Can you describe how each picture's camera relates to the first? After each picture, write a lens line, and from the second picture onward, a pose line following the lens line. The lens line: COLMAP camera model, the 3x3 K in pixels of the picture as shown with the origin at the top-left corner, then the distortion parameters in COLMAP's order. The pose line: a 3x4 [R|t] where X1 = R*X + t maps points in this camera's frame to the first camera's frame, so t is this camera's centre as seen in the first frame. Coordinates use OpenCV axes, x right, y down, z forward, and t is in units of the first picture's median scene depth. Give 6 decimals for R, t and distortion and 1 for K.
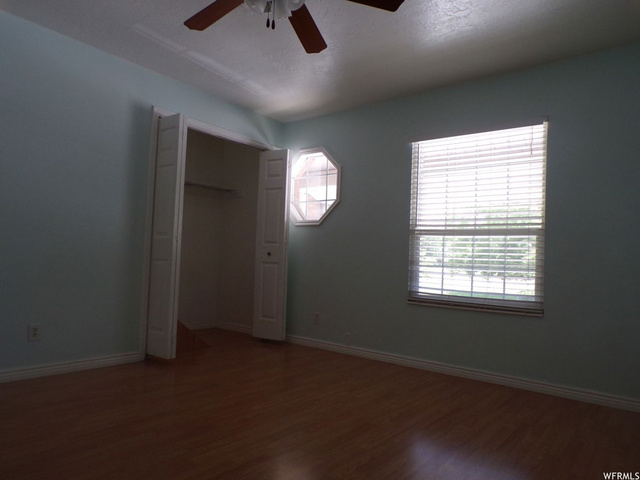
lens RADIAL K [[447.9, 0, 317.1], [0, 447.9, 242.5], [0, 0, 1]] dist [0.004363, 0.001588]
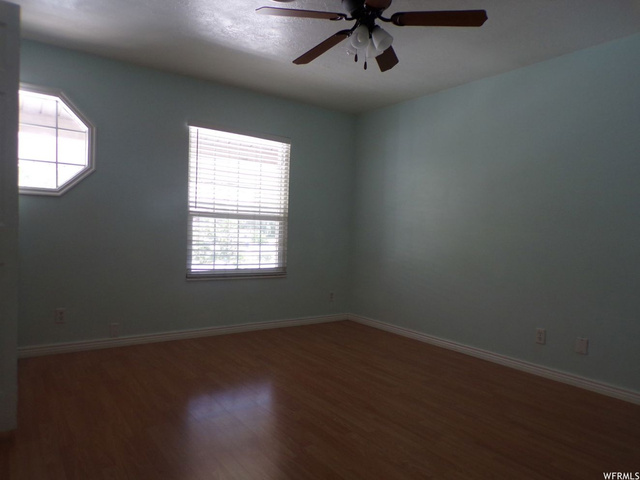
lens RADIAL K [[447.9, 0, 317.1], [0, 447.9, 242.5], [0, 0, 1]] dist [0.004363, 0.001588]
pose [[0.268662, -0.032846, 0.962674, -0.728474], [-0.044099, 0.997951, 0.046357, -0.016419], [-0.962225, -0.054907, 0.266663, 0.433043]]
